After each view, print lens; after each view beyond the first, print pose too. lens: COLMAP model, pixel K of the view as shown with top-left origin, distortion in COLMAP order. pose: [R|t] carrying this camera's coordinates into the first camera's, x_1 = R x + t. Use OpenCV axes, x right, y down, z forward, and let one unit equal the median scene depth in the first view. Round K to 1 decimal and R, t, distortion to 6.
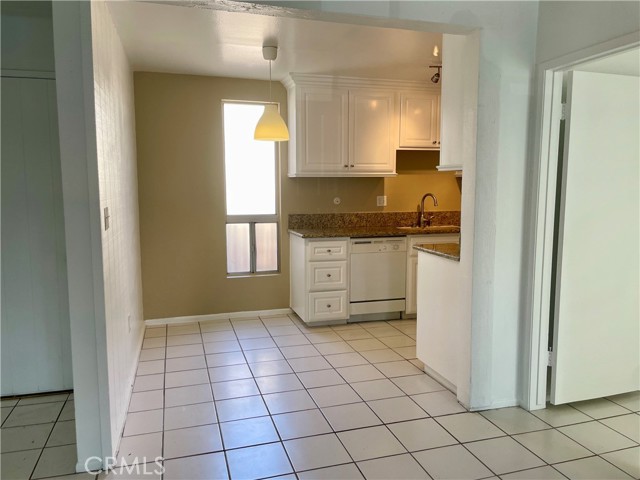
lens RADIAL K [[486.3, 0, 320.4], [0, 486.3, 240.1], [0, 0, 1]] dist [0.041051, -0.008211]
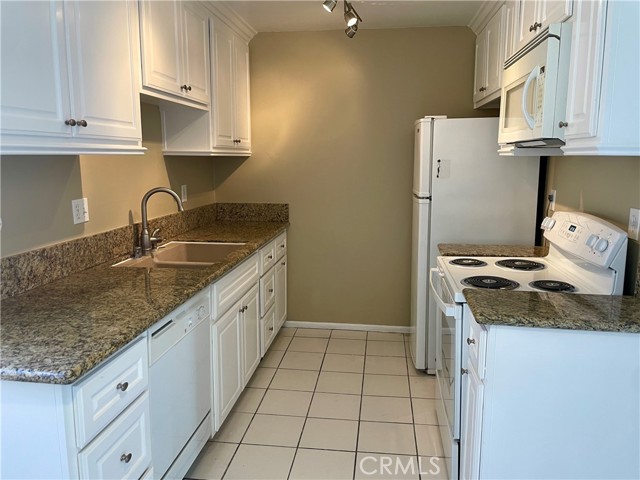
lens RADIAL K [[486.3, 0, 320.4], [0, 486.3, 237.1], [0, 0, 1]] dist [0.041051, -0.008211]
pose [[0.416804, -0.142213, 0.897803, -0.179333], [0.098229, 0.988949, 0.111047, -0.085842], [-0.903673, 0.041906, 0.426167, 0.637065]]
